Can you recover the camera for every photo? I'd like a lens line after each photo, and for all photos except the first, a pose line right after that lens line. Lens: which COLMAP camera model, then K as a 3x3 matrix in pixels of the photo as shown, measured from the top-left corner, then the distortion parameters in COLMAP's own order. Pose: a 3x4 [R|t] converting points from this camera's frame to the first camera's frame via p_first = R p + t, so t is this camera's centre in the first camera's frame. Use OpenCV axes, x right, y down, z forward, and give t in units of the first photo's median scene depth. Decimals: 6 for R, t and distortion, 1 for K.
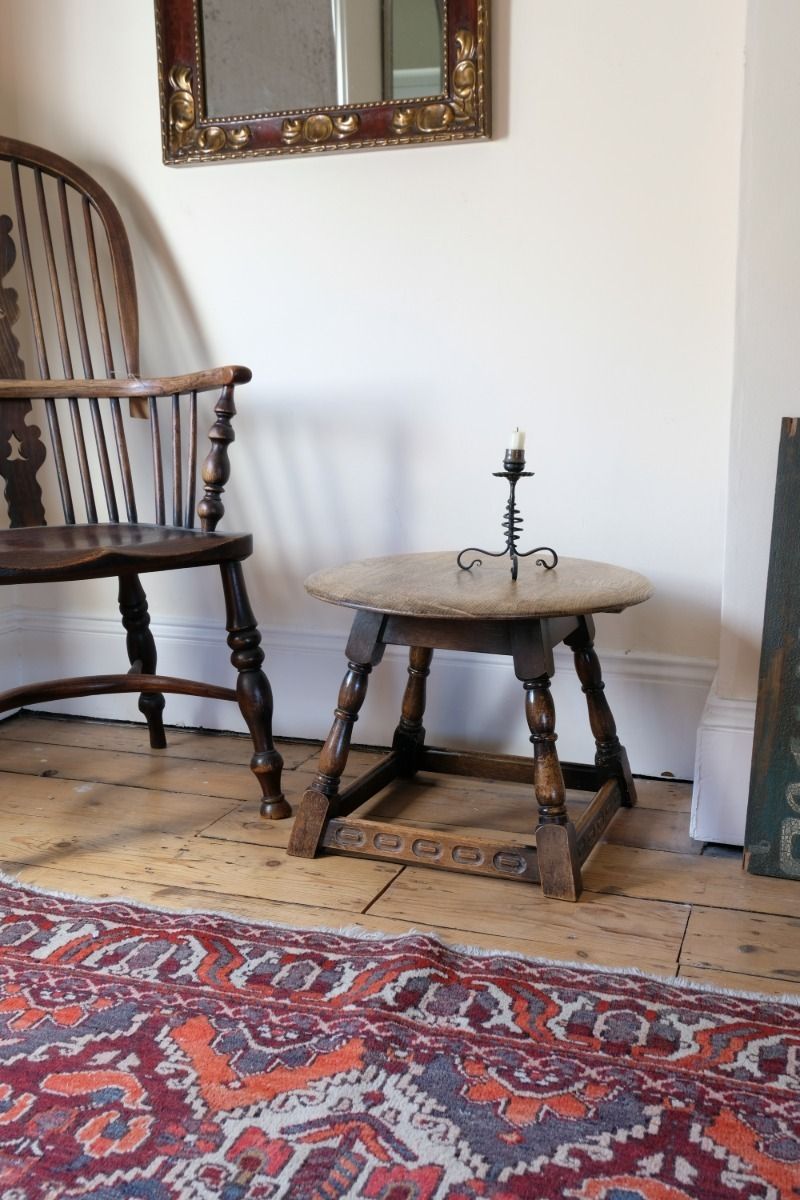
lens RADIAL K [[1197.6, 0, 400.0], [0, 1197.6, 600.0], [0, 0, 1]] dist [0.007005, -0.011110]
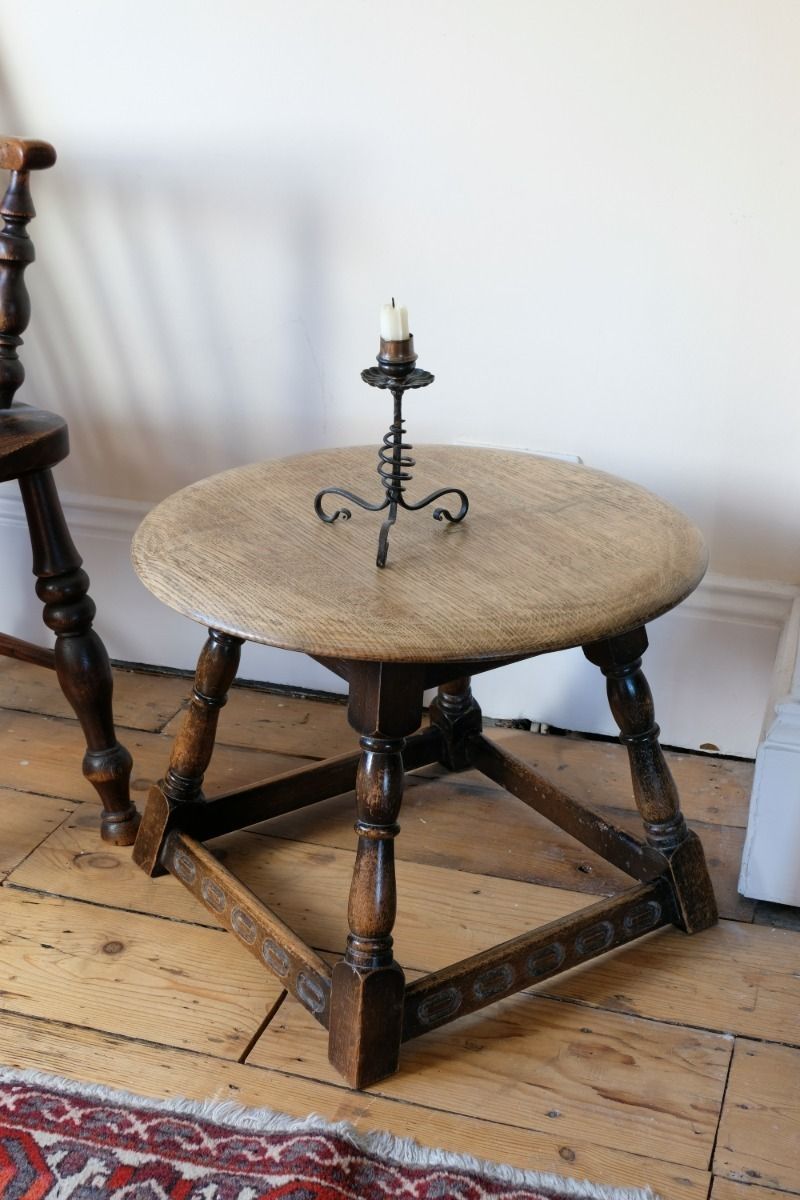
lens RADIAL K [[1569.9, 0, 400.0], [0, 1569.9, 600.0], [0, 0, 1]] dist [-0.029726, 0.154857]
pose [[0.999698, -0.002848, 0.024409, 0.034305], [-0.002940, 0.972267, 0.233855, -0.180087], [-0.024398, -0.233857, 0.971965, 0.203383]]
